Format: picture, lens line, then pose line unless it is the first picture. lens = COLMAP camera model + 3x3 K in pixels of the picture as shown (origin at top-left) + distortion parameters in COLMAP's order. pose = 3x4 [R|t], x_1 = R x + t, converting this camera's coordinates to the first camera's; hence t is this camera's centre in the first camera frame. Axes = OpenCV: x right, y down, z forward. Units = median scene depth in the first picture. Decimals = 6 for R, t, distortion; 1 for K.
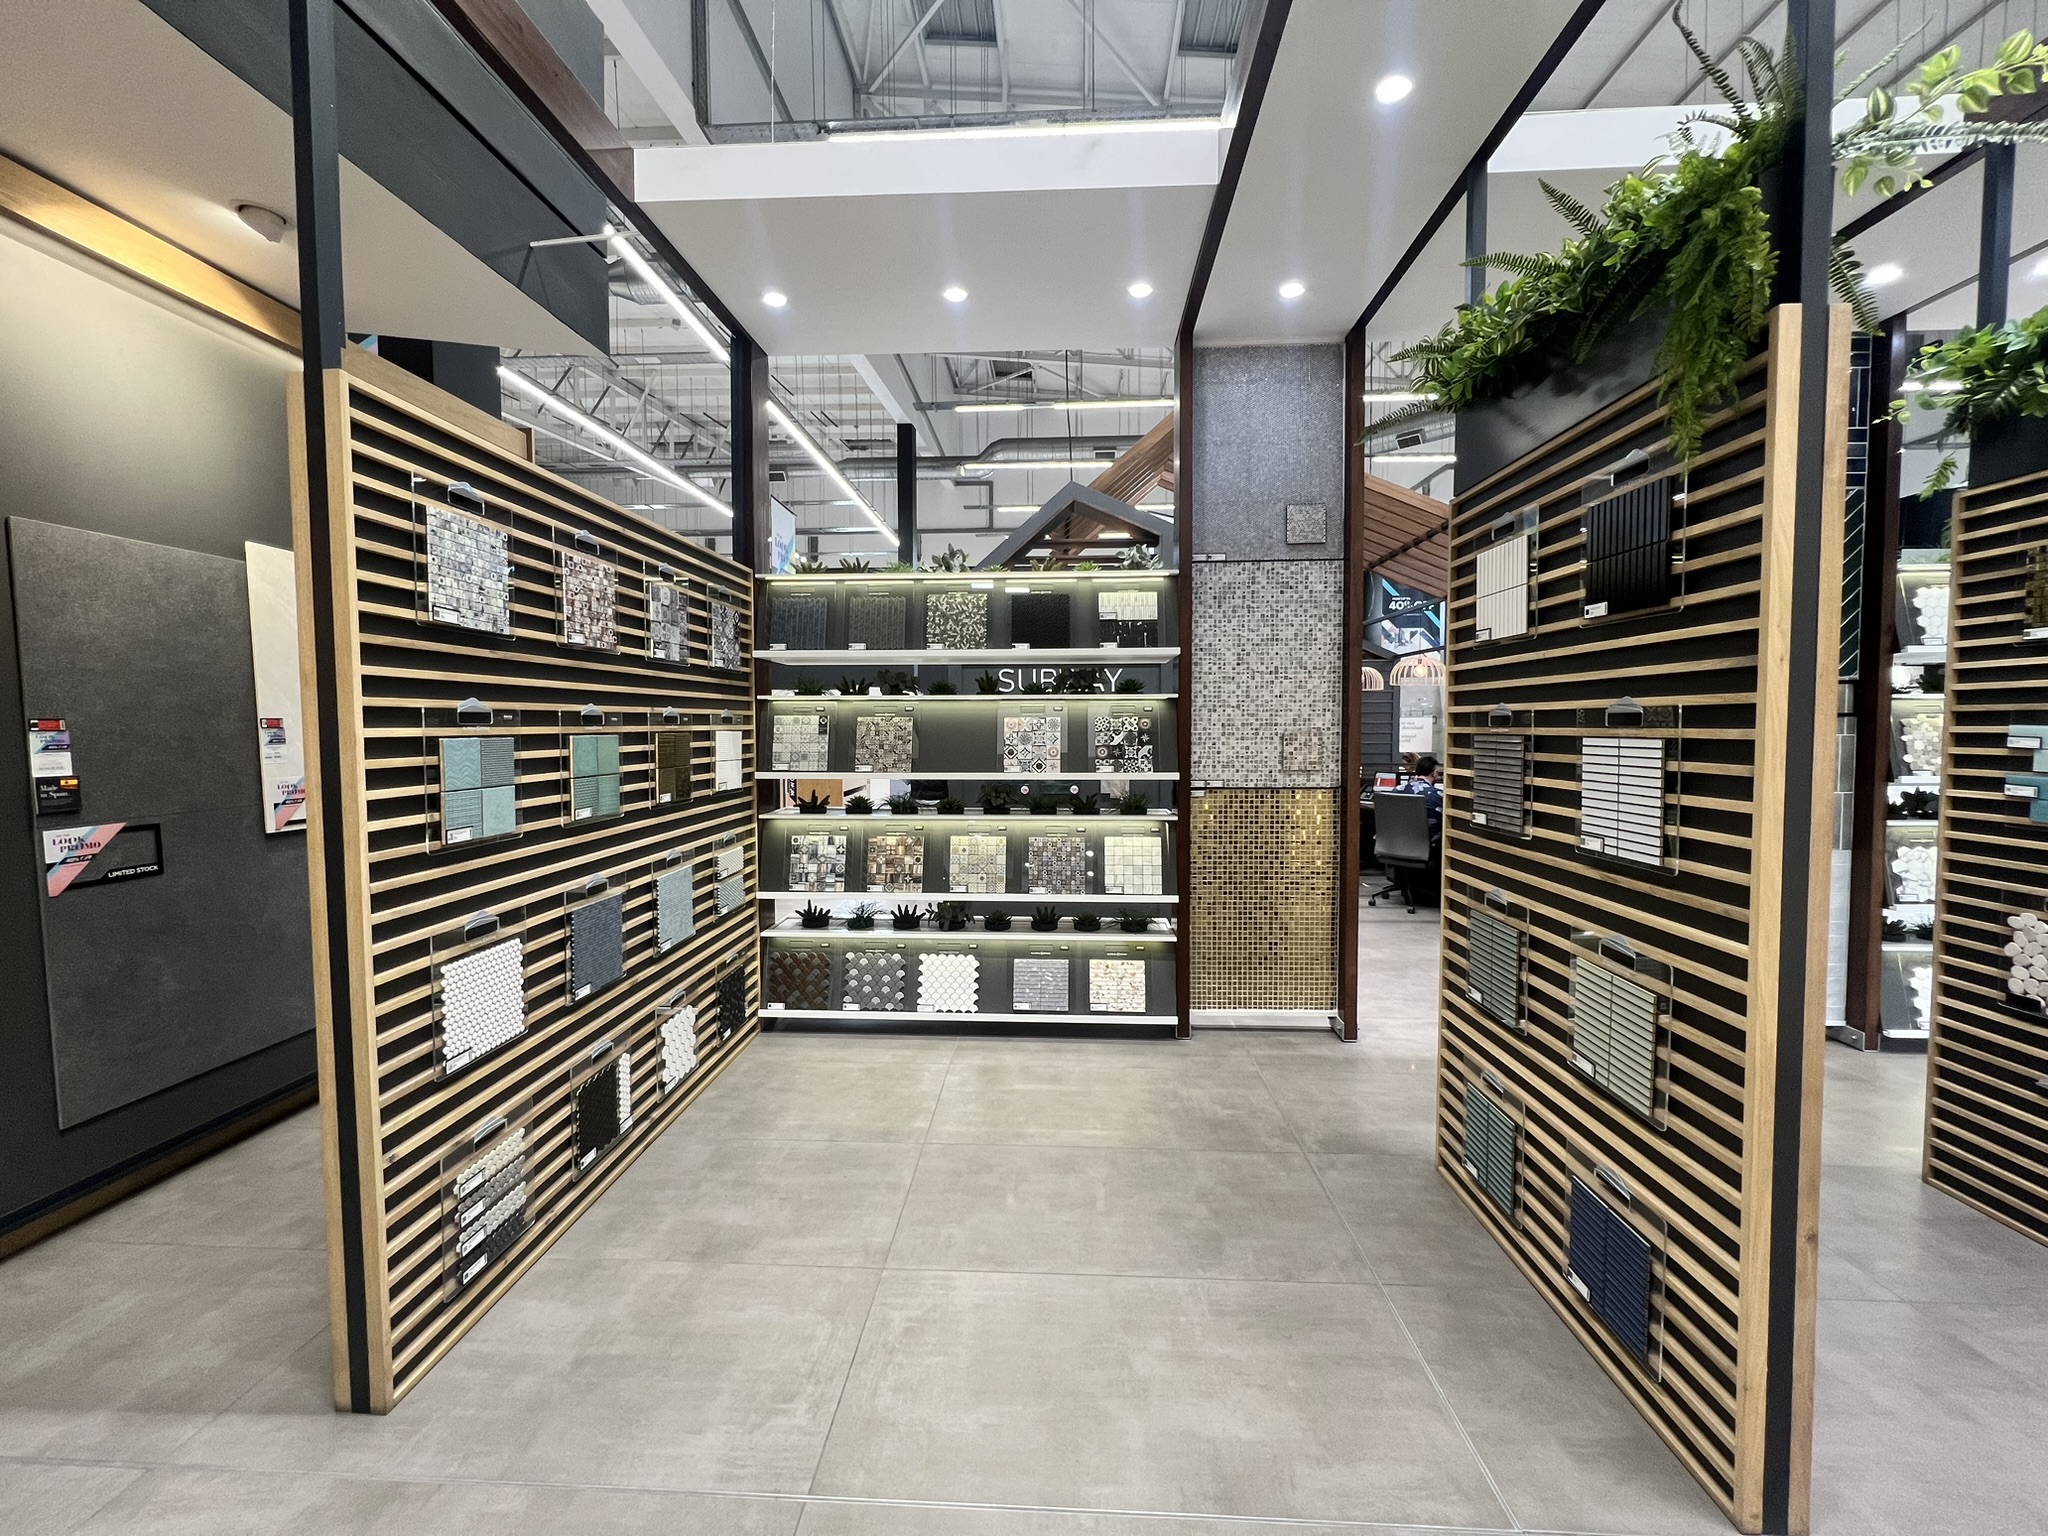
lens RADIAL K [[817.3, 0, 1023.1], [0, 817.3, 762.0], [0, 0, 1]] dist [-0.002545, 0.000553]
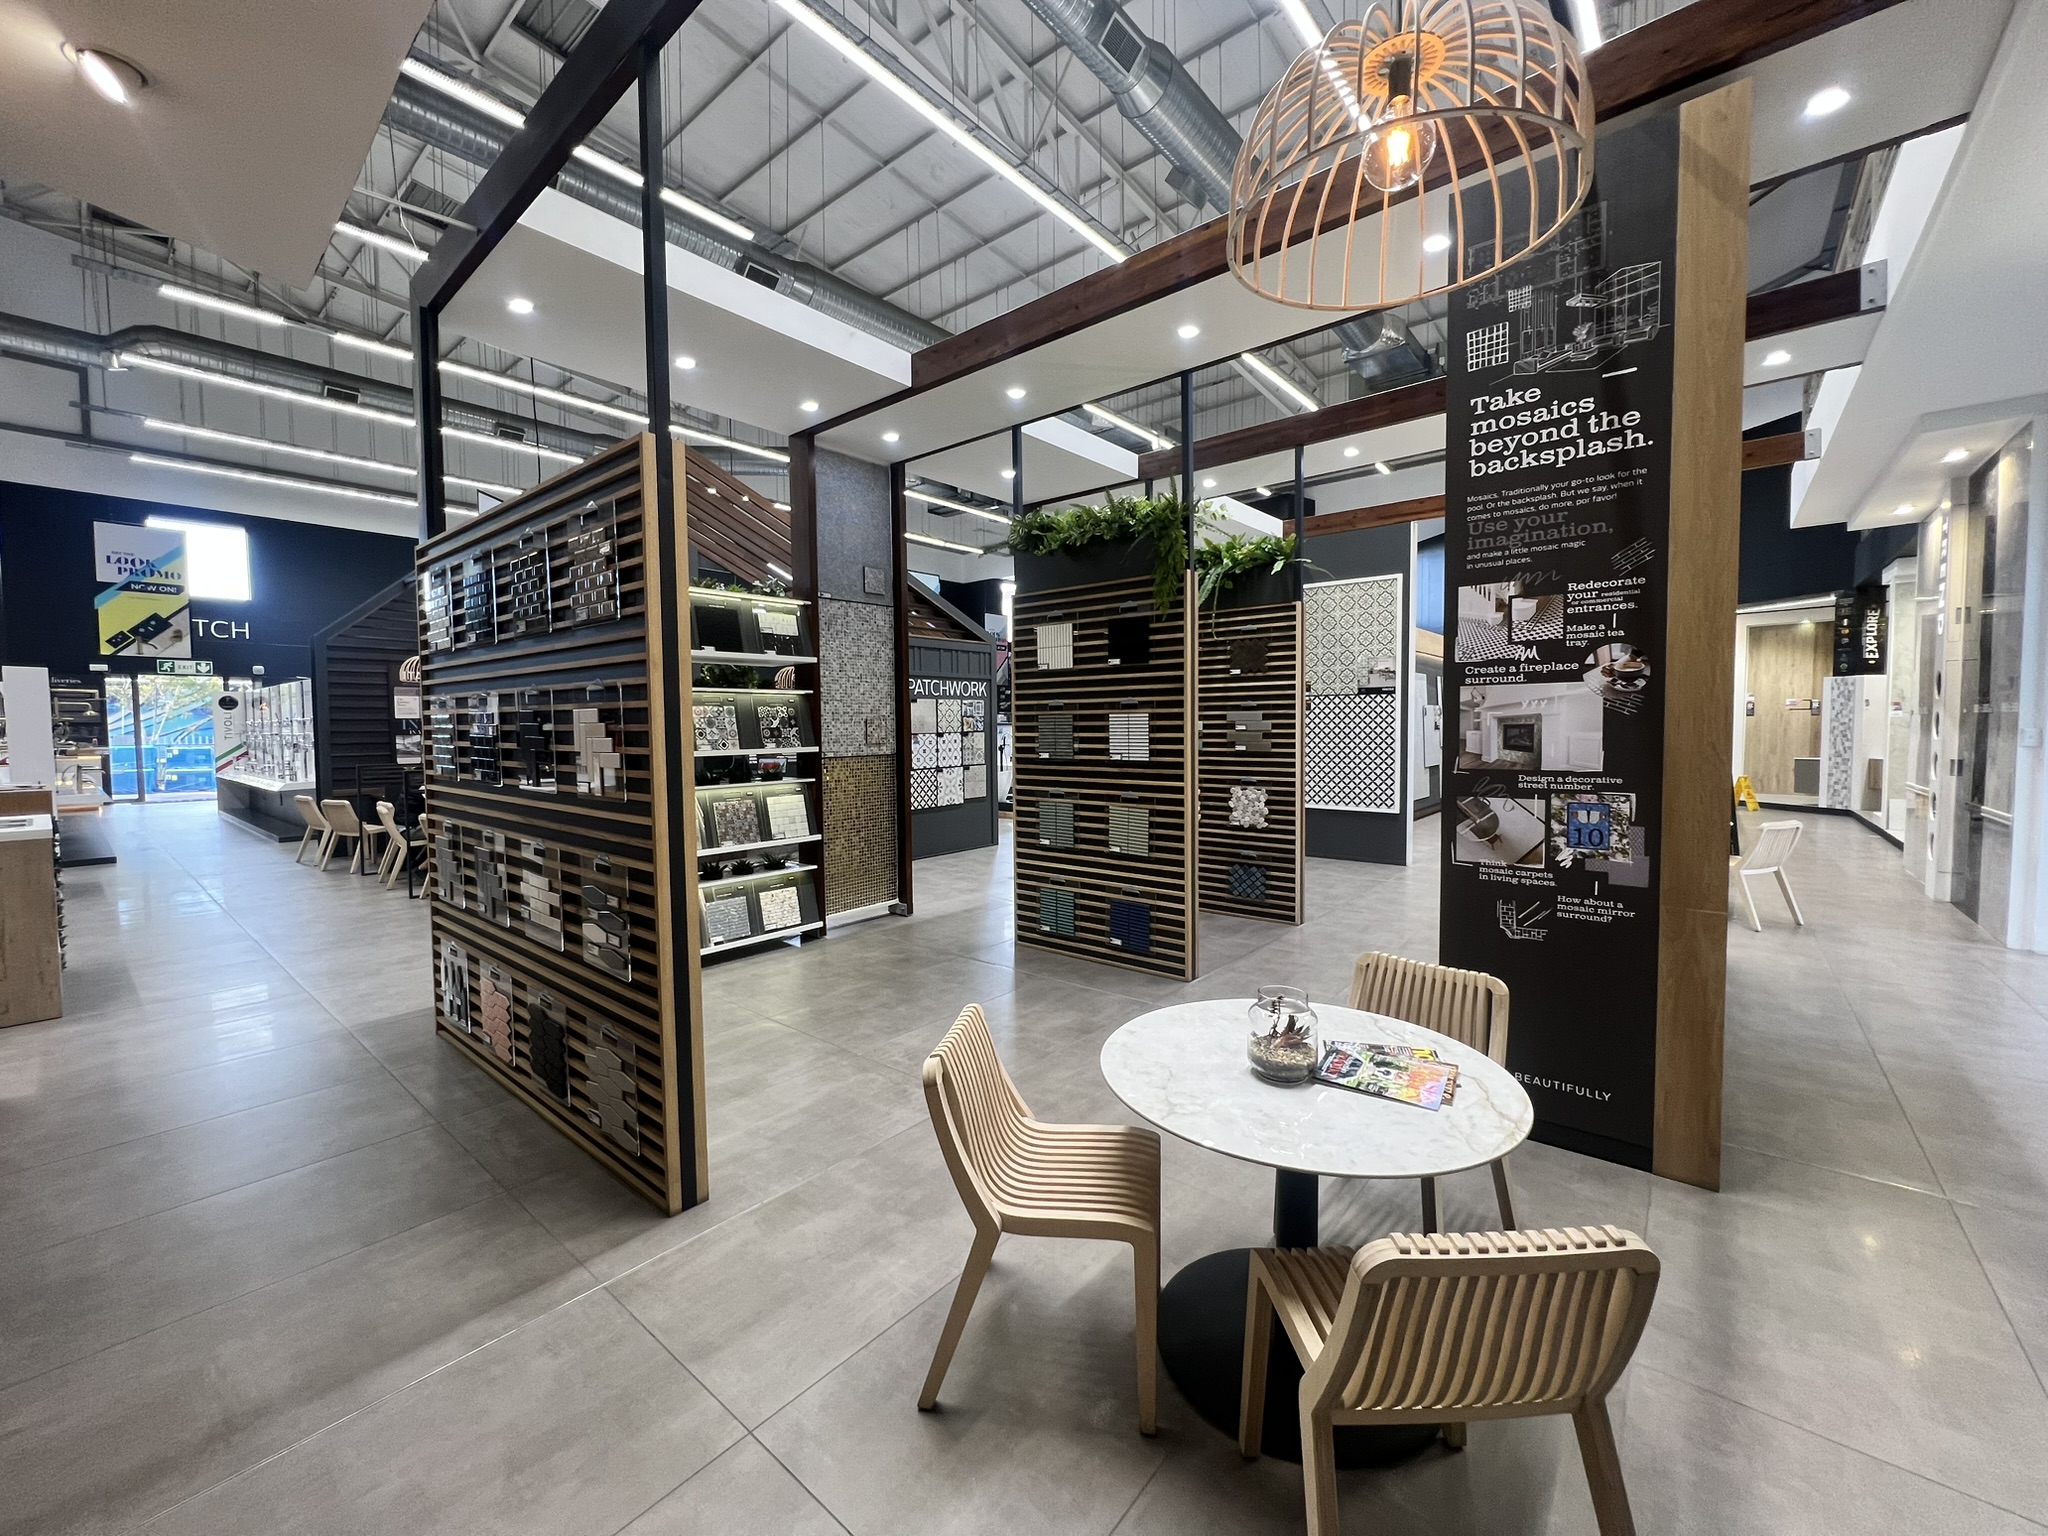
lens RADIAL K [[817.3, 0, 1018.0], [0, 817.3, 761.2], [0, 0, 1]] dist [-0.002545, 0.000553]
pose [[0.603861, -0.041175, 0.796026, -0.709246], [0.044095, 0.998861, 0.018217, 0.027160], [-0.795869, 0.024100, 0.604989, -0.120743]]
